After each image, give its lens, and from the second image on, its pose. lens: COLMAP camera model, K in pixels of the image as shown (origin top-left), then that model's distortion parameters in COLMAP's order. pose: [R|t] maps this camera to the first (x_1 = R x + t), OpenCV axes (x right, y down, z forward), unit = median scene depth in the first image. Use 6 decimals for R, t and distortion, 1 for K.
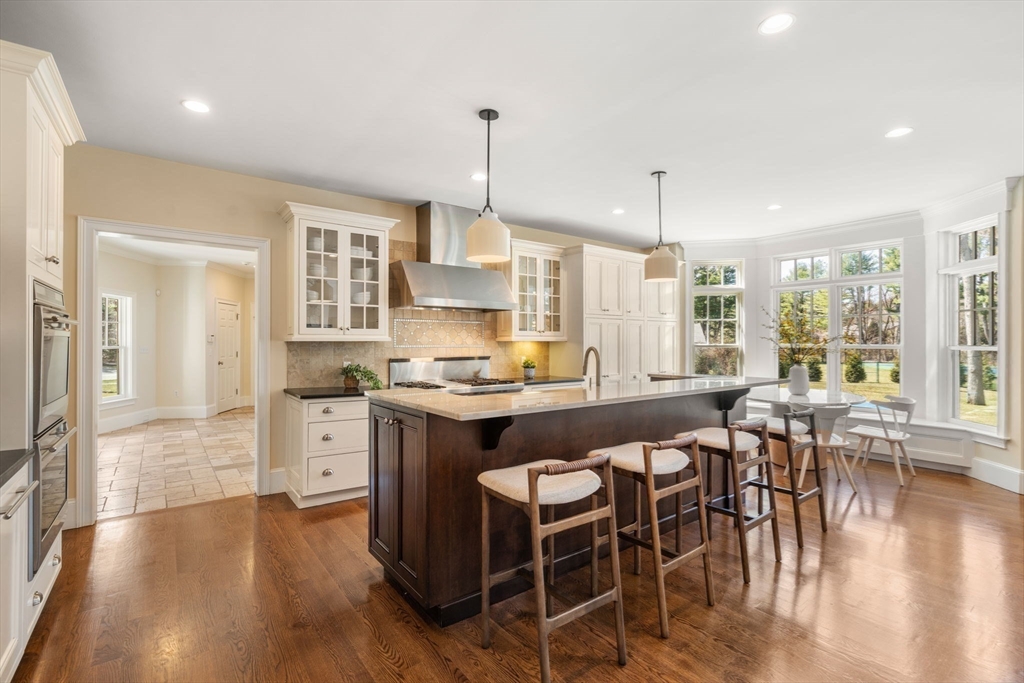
lens RADIAL K [[466.3, 0, 514.4], [0, 466.3, 339.5], [0, 0, 1]] dist [-0.001348, -0.000013]
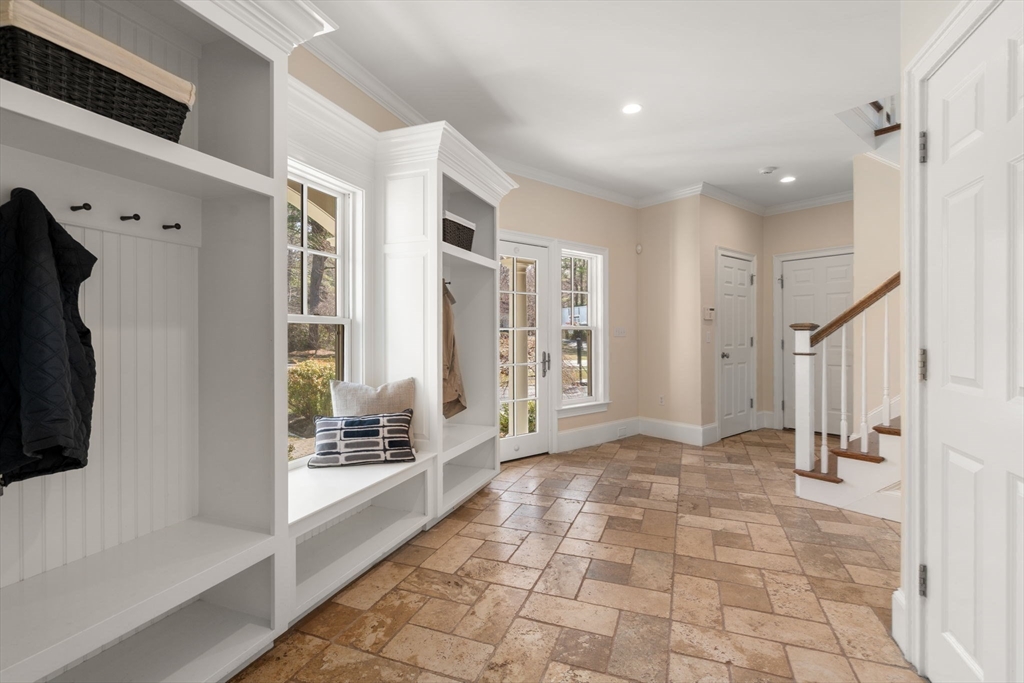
lens RADIAL K [[466.3, 0, 513.4], [0, 466.3, 335.1], [0, 0, 1]] dist [-0.001348, -0.000013]
pose [[0.532759, 0.000189, -0.846267, -0.266257], [0.006160, 0.999973, 0.004101, 0.020219], [0.846244, -0.007398, 0.532744, 0.447777]]
